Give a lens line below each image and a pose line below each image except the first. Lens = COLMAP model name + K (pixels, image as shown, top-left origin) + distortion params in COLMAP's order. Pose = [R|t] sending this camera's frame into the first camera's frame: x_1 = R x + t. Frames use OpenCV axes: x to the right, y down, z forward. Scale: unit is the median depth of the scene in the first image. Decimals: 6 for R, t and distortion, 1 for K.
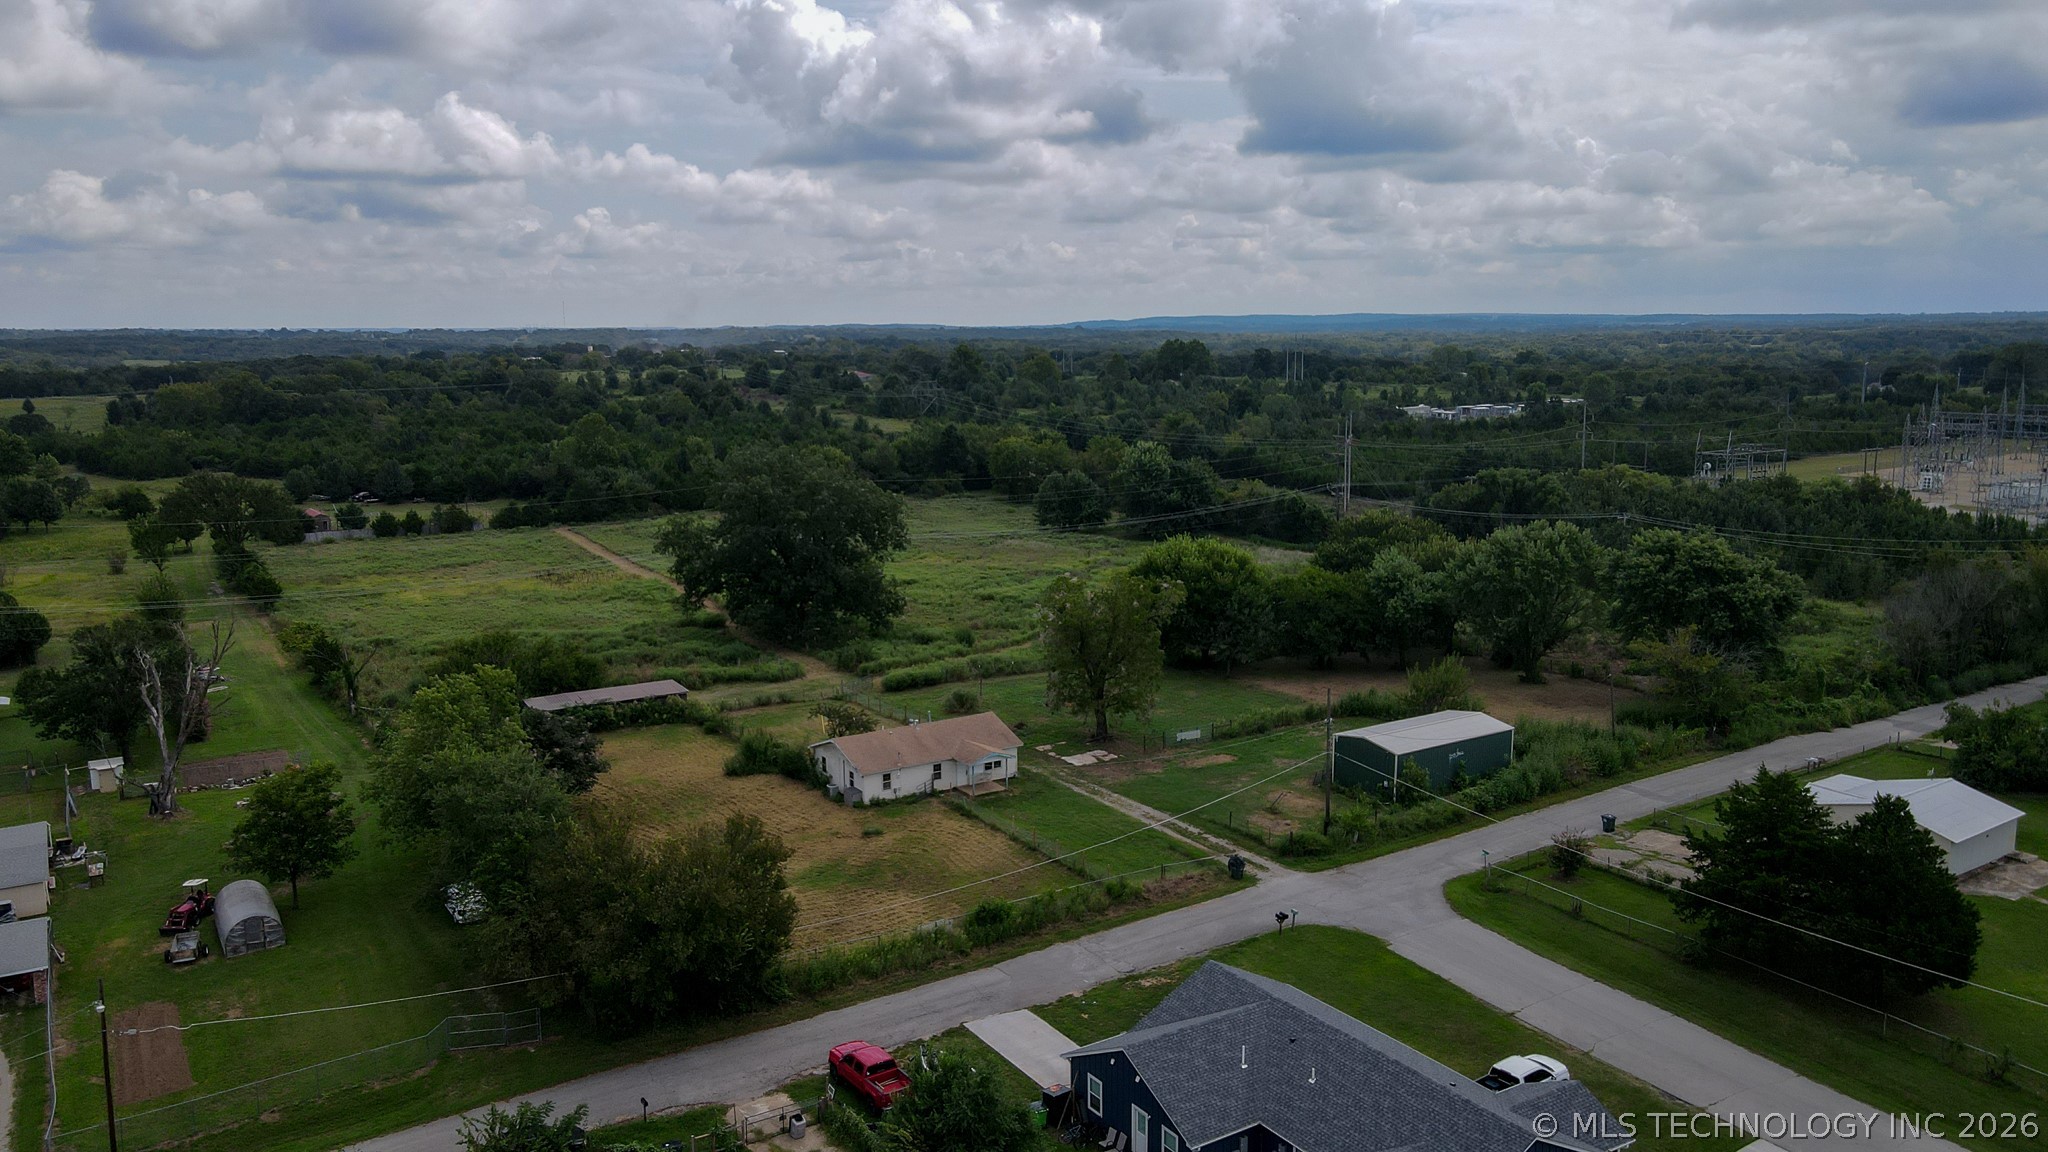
lens RADIAL K [[1499.1, 0, 998.0], [0, 1499.1, 577.8], [0, 0, 1]] dist [0.009826, 0.012041]
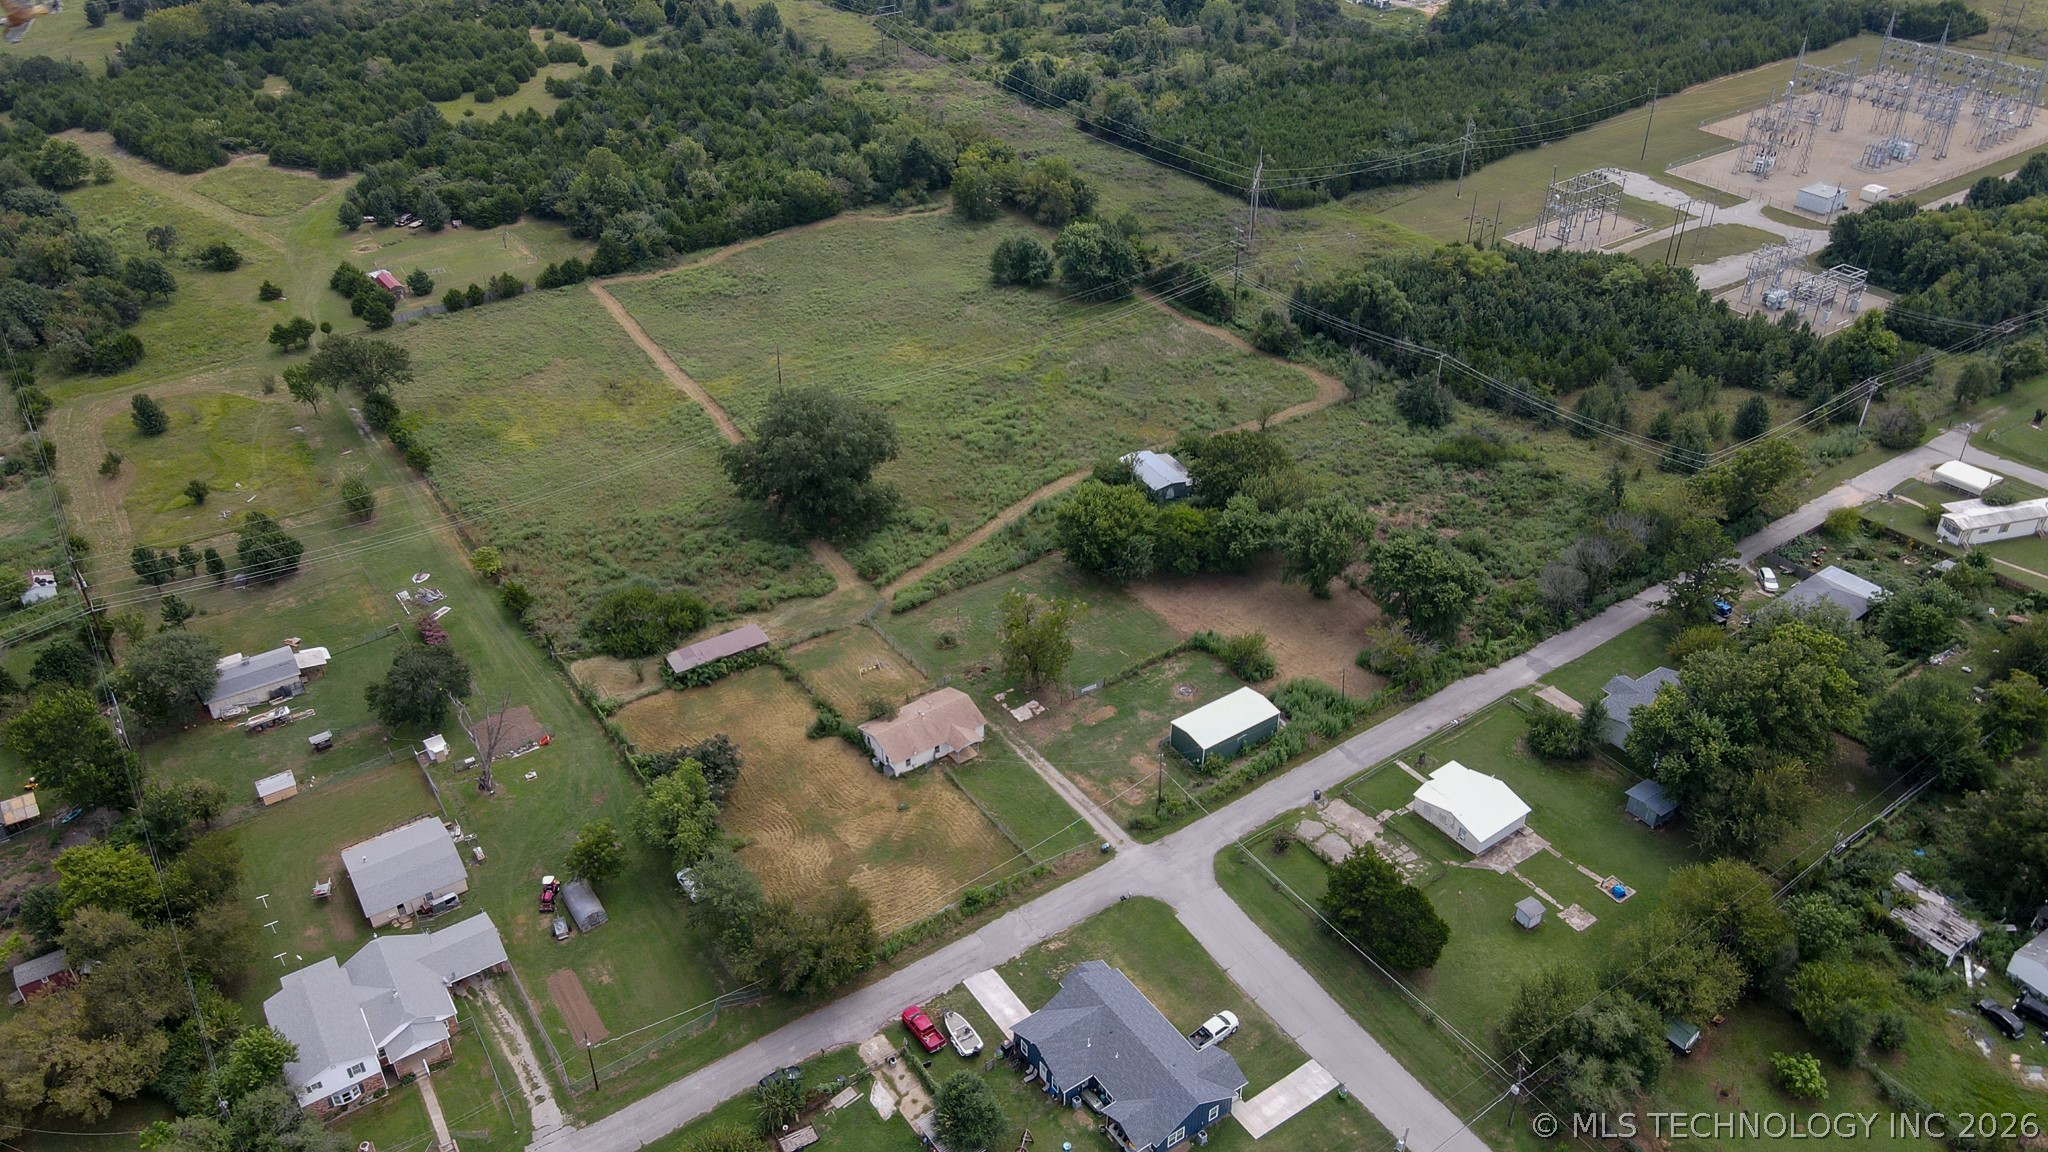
lens RADIAL K [[1486.4, 0, 985.3], [0, 1486.4, 578.6], [0, 0, 1]] dist [0.028003, 0.005006]
pose [[0.999597, -0.025712, 0.012055, -0.001520], [0.018290, 0.907651, 0.419327, -0.867281], [-0.021723, -0.418938, 0.907755, -0.517948]]
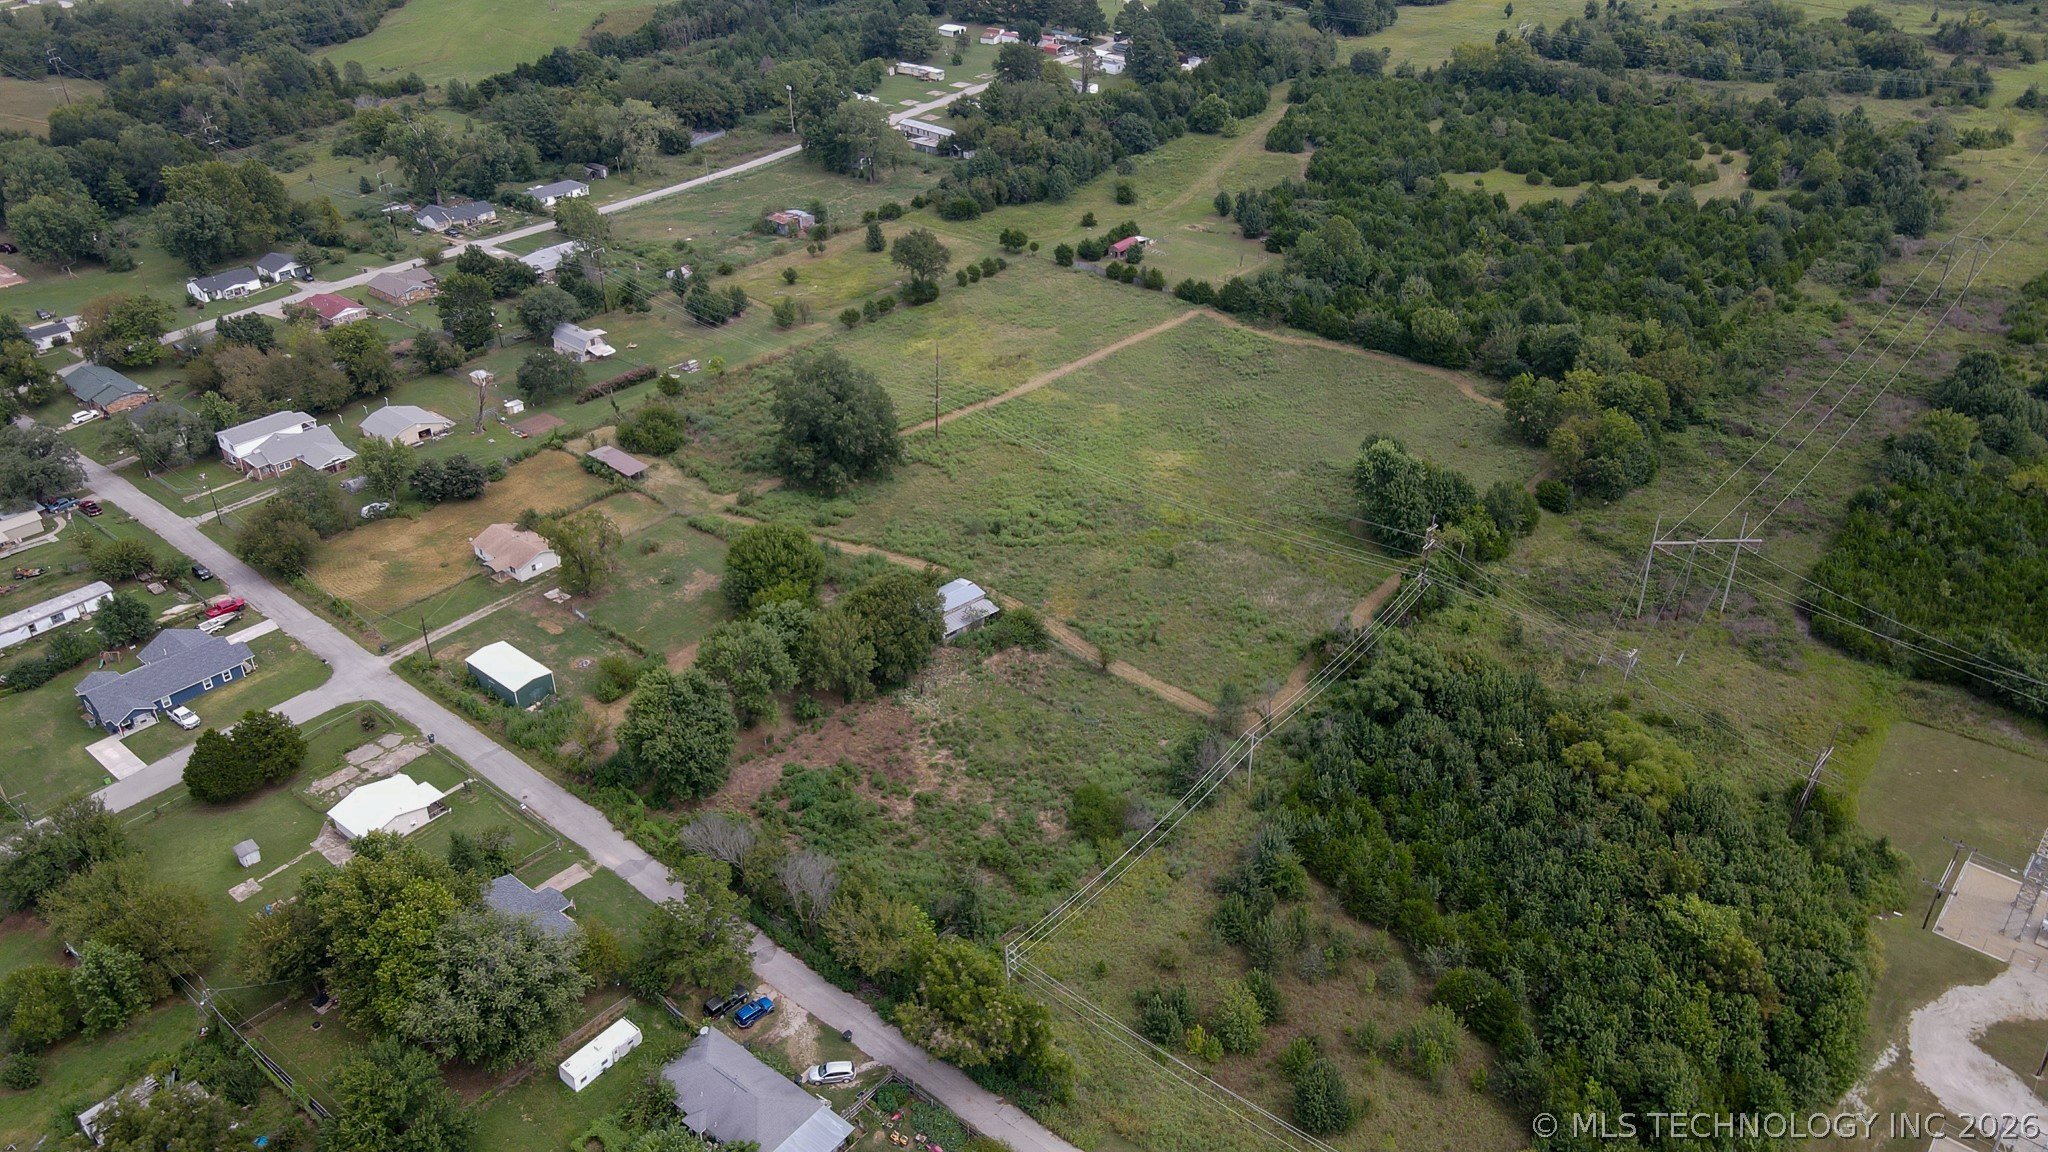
lens RADIAL K [[1499.1, 0, 998.0], [0, 1499.1, 577.8], [0, 0, 1]] dist [0.009826, 0.012041]
pose [[0.286738, 0.494277, -0.820653, 2.323118], [-0.145757, 0.869159, 0.472564, -1.163456], [0.946856, -0.015886, 0.321265, 1.142970]]
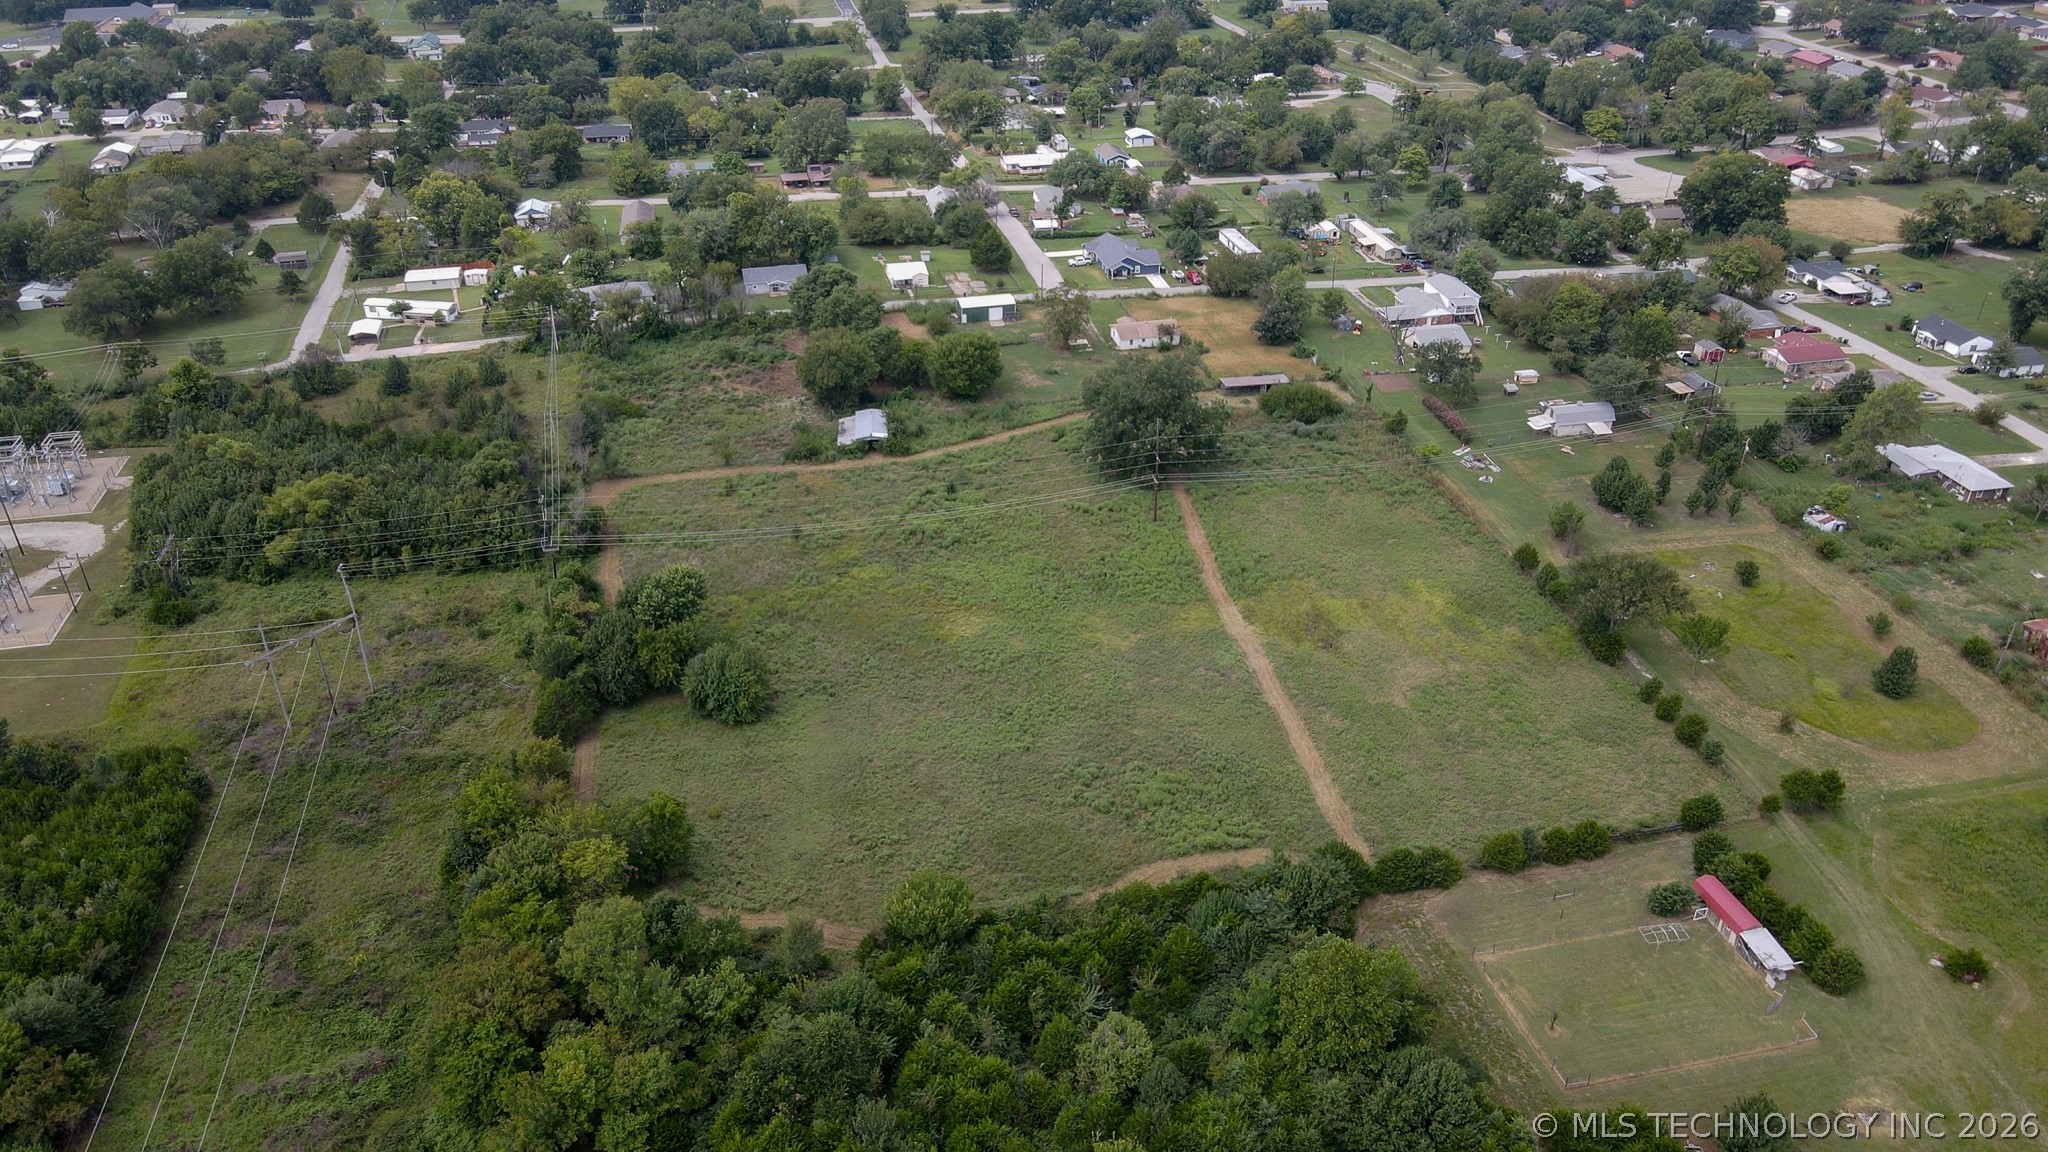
lens RADIAL K [[1499.1, 0, 998.0], [0, 1499.1, 577.8], [0, 0, 1]] dist [0.009826, 0.012041]
pose [[-0.934618, -0.173468, 0.310482, -0.909152], [0.069547, 0.766993, 0.637875, -1.638754], [-0.348788, 0.617762, -0.704781, 4.068174]]
